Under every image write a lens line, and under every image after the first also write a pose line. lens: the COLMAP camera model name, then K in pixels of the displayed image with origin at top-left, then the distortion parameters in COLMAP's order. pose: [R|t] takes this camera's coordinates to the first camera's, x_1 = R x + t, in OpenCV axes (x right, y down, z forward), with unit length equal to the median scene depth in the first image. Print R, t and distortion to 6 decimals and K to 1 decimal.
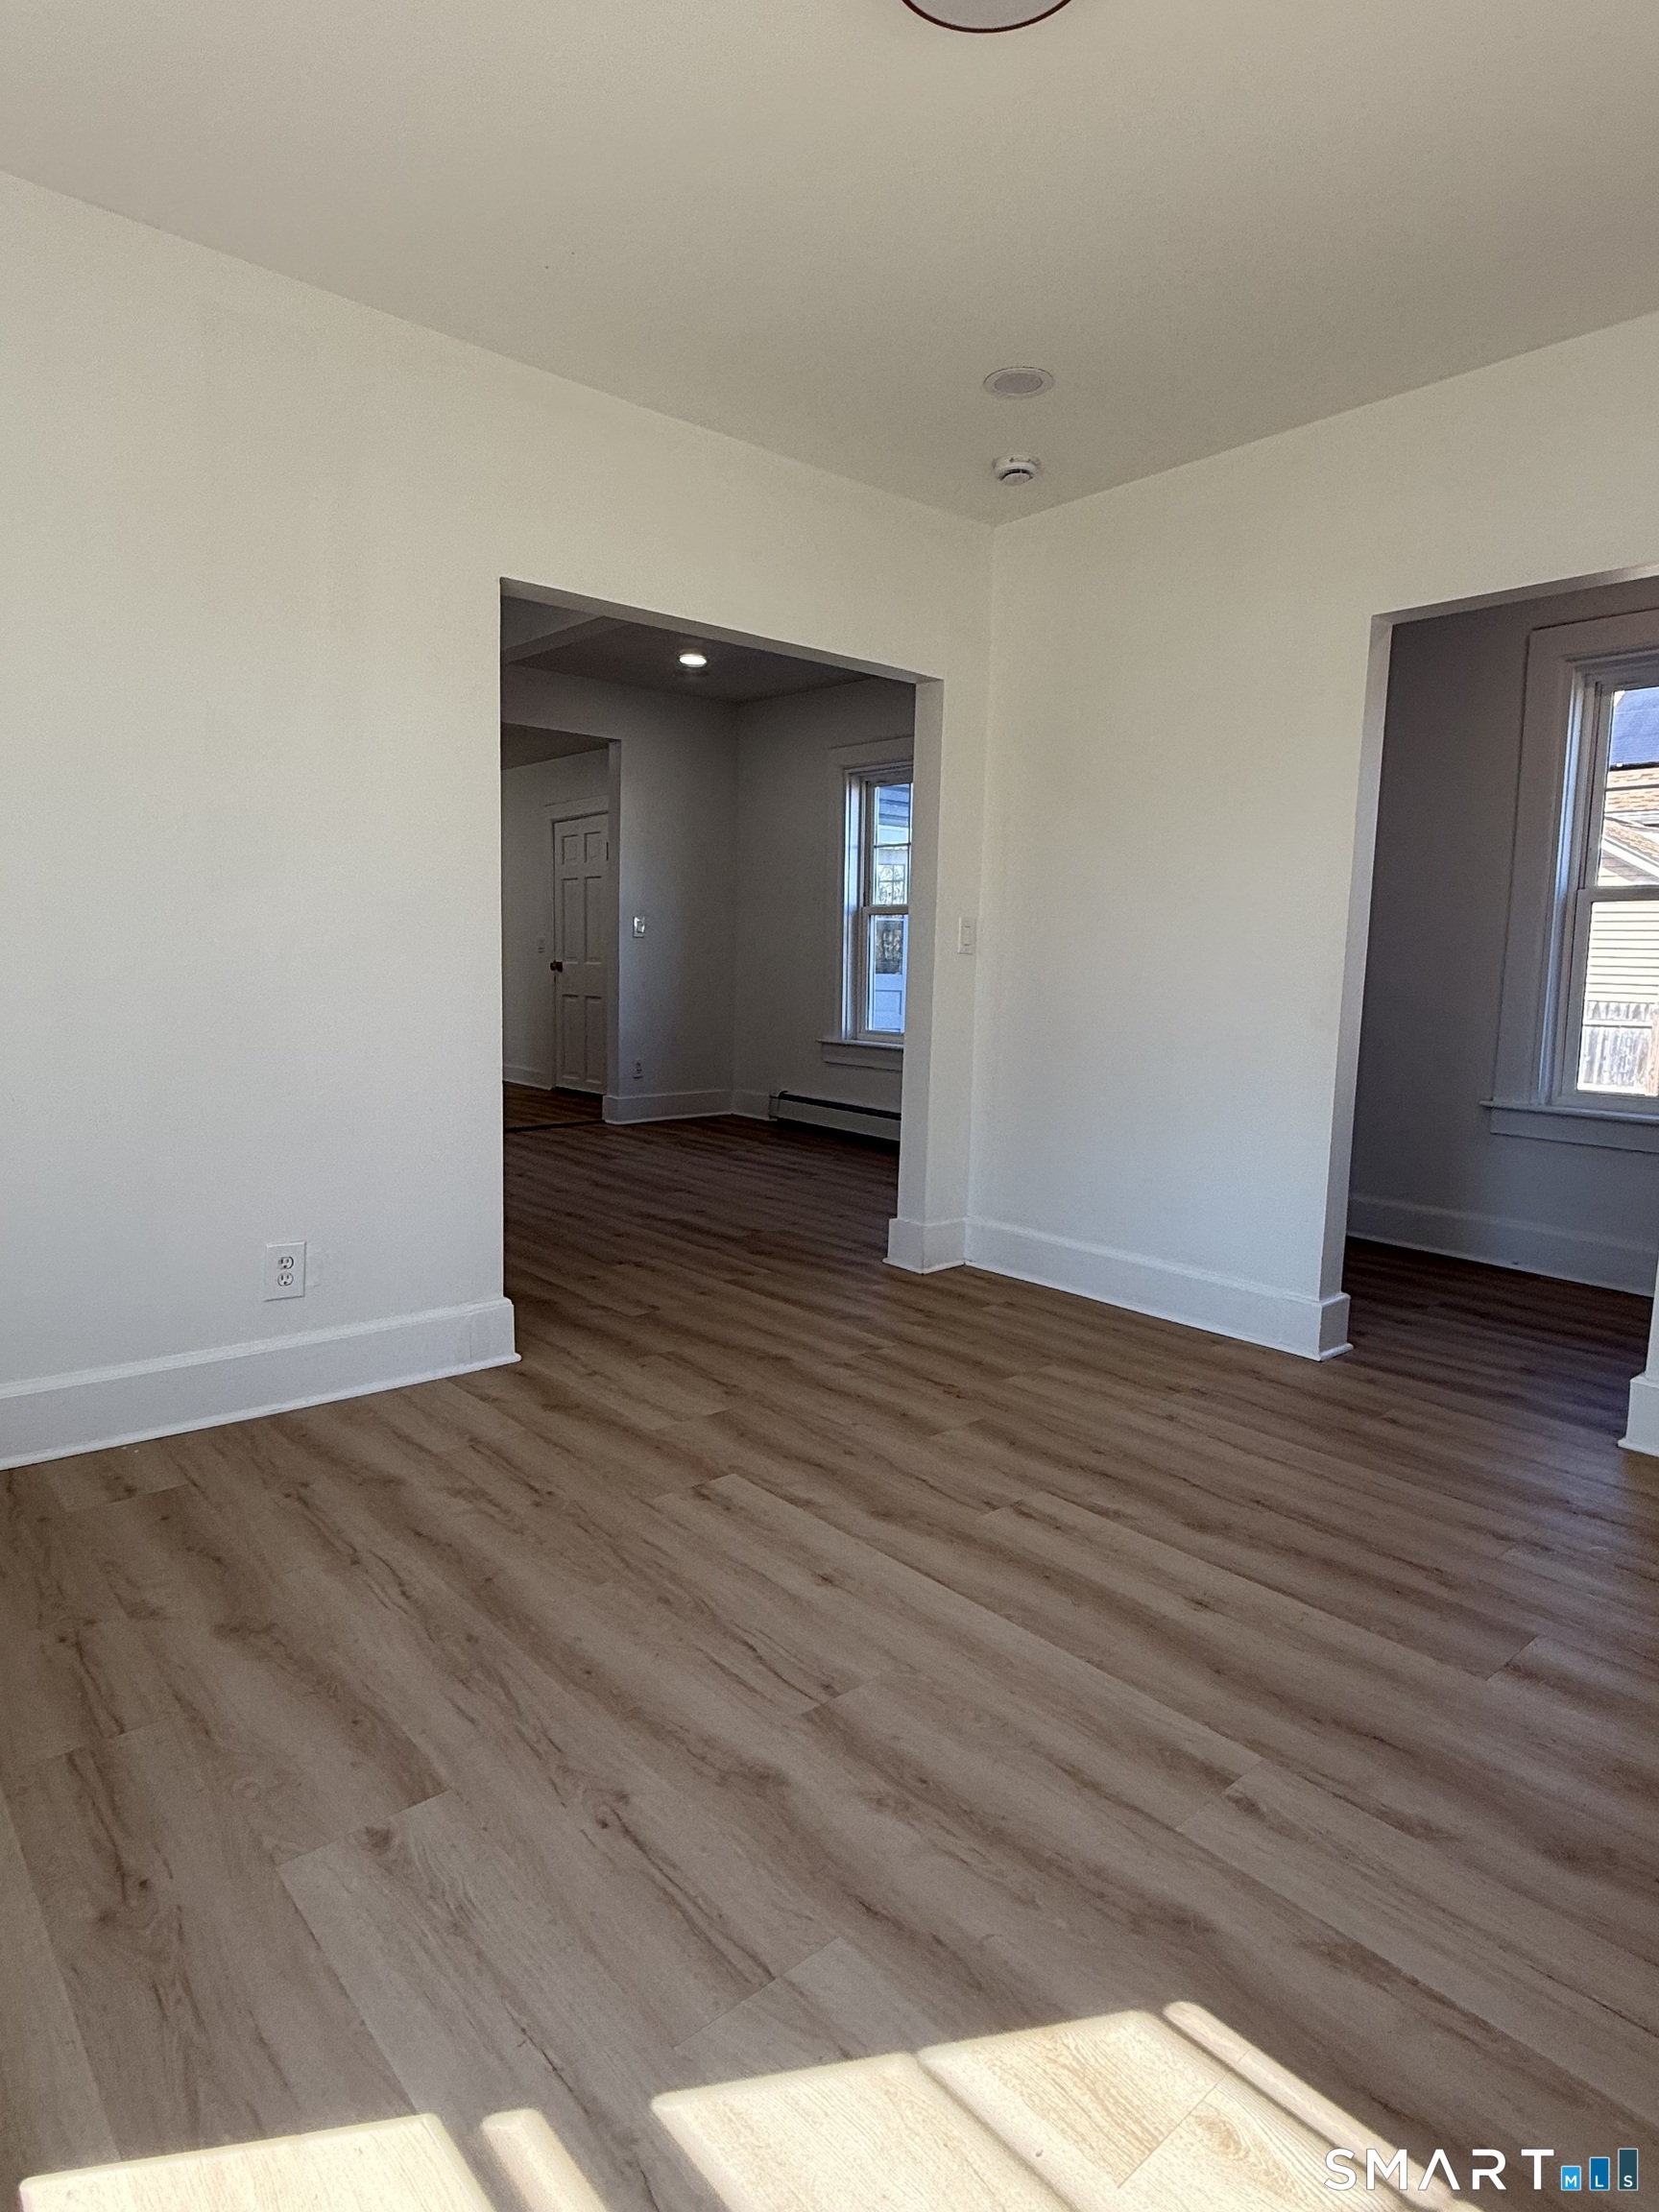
lens RADIAL K [[1254.6, 0, 806.8], [0, 1254.6, 1120.2], [0, 0, 1]] dist [-0.002935, 0.001734]
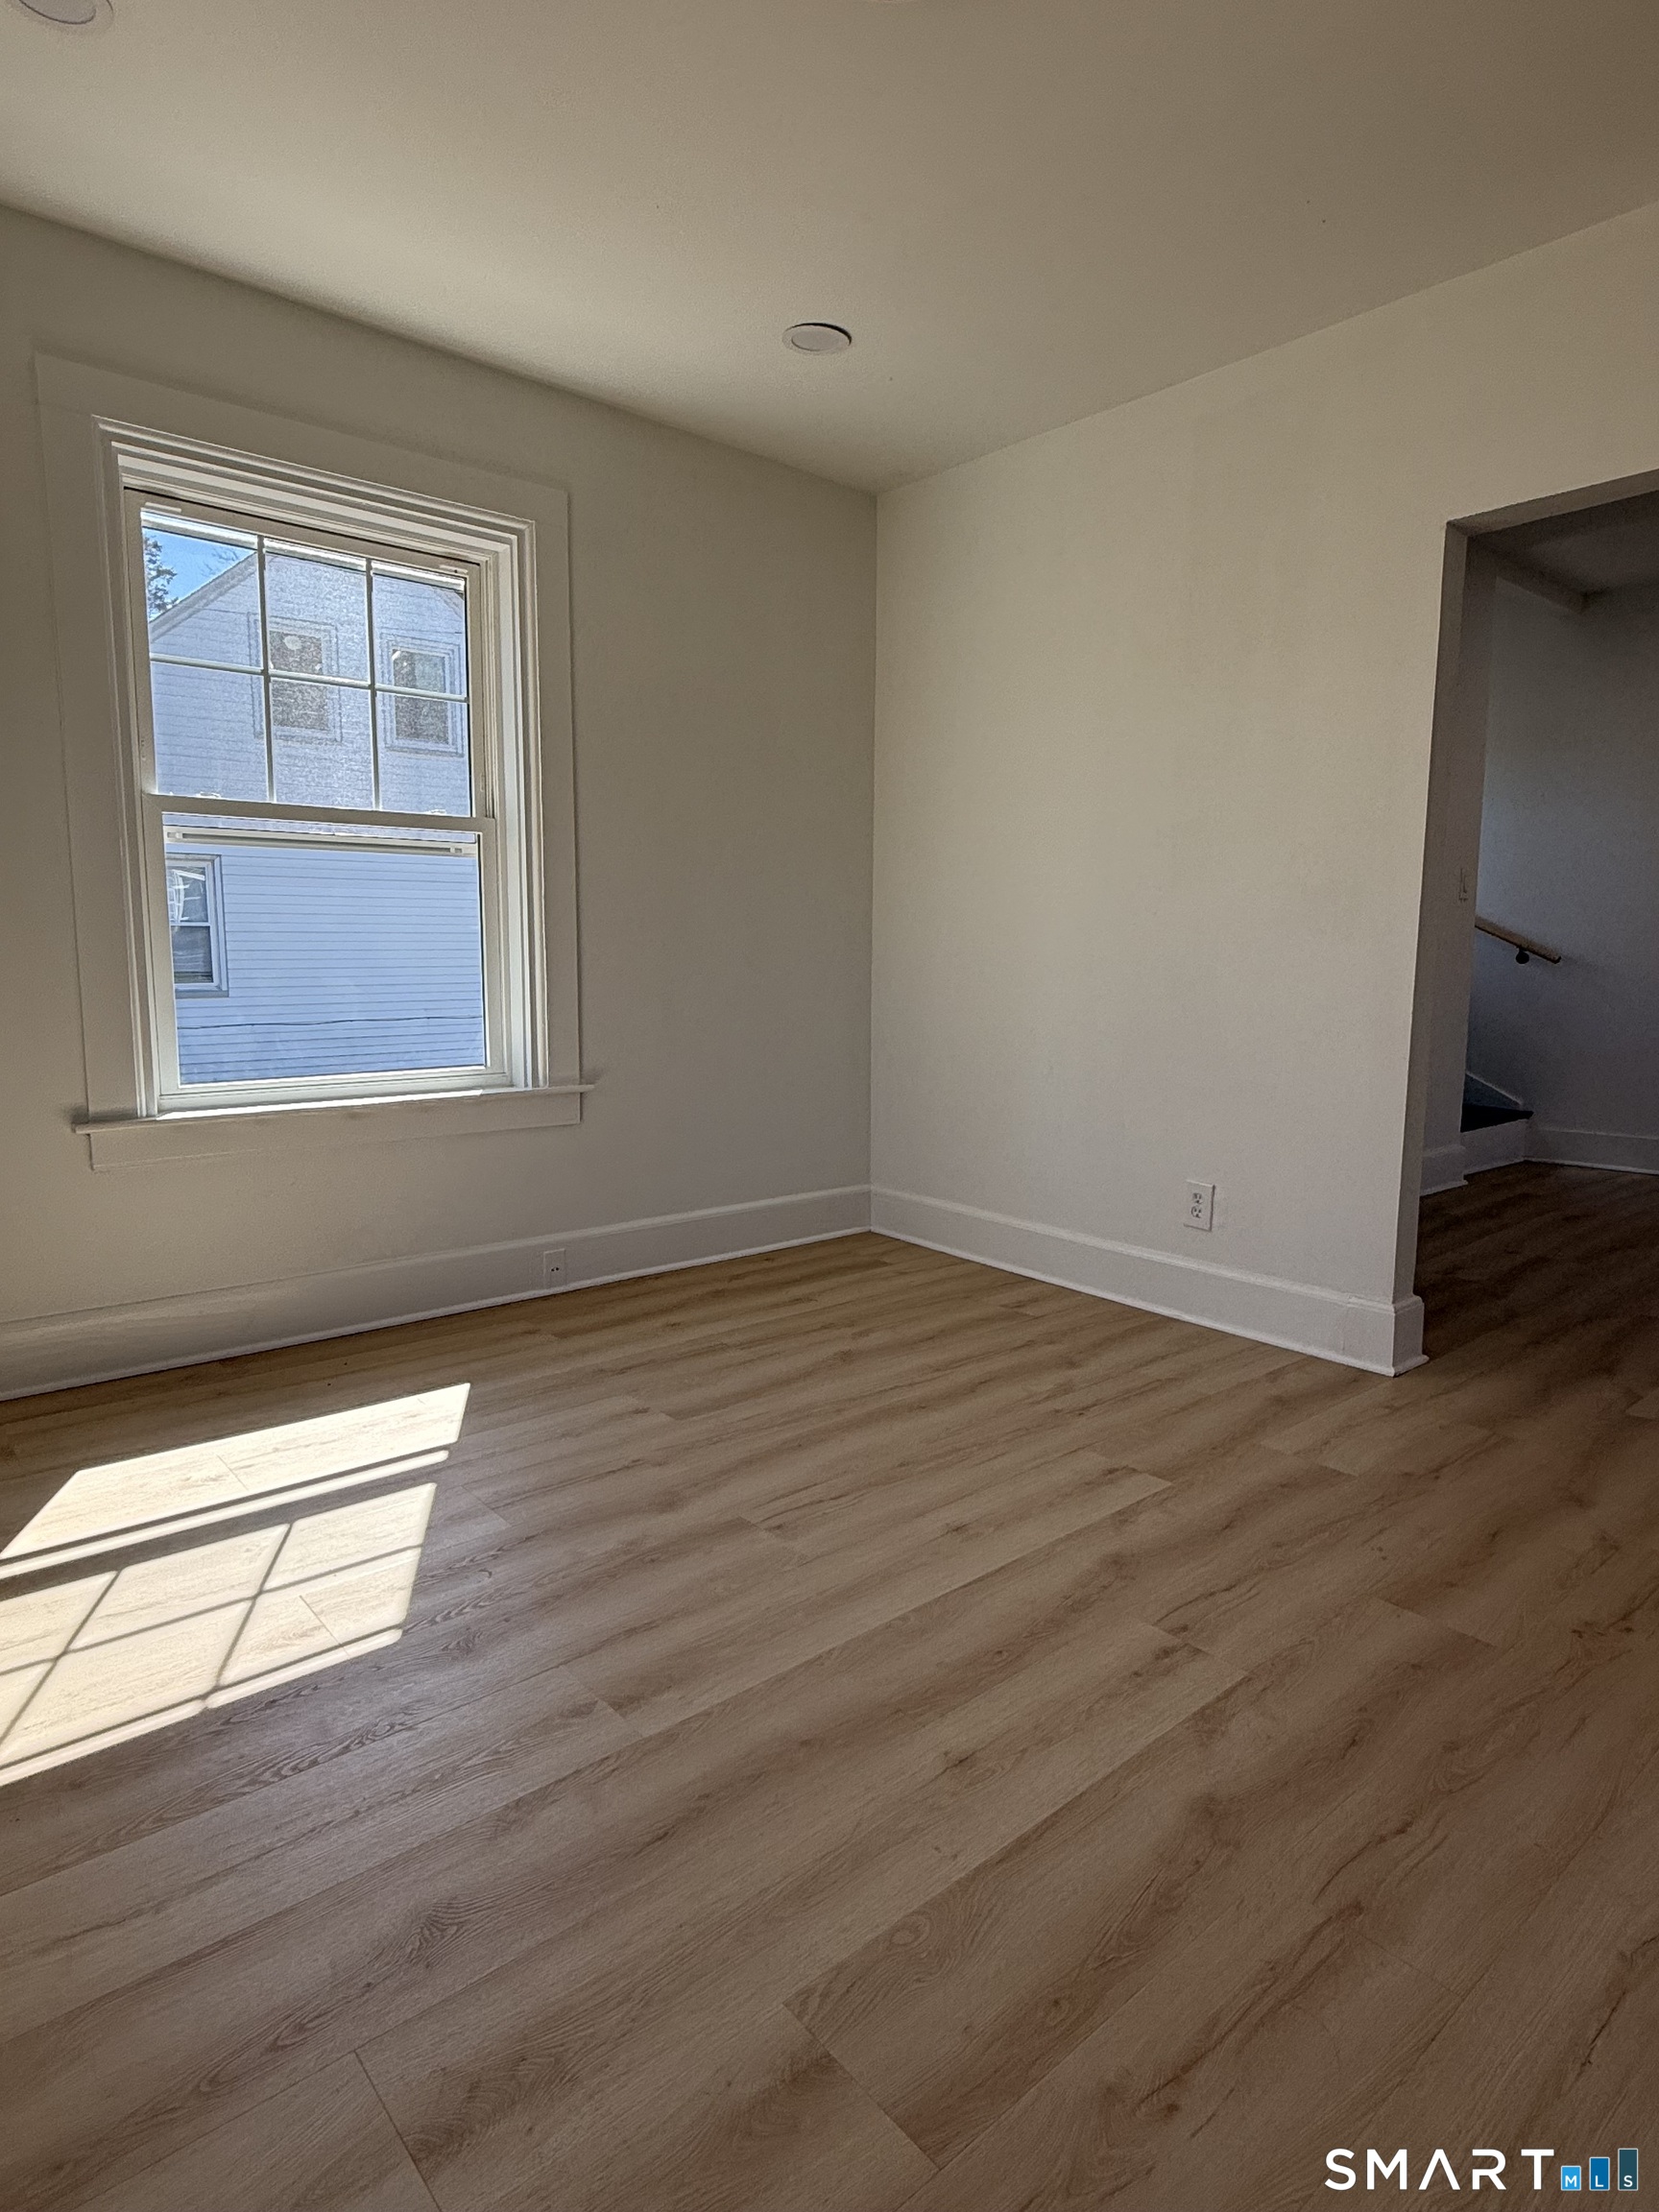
lens RADIAL K [[1254.6, 0, 832.8], [0, 1254.6, 1109.2], [0, 0, 1]] dist [-0.002935, 0.001734]
pose [[-0.009887, 0.113904, -0.993443, 0.902566], [-0.132144, 0.984629, 0.114208, -0.069733], [0.991181, 0.132407, 0.005317, 0.764102]]
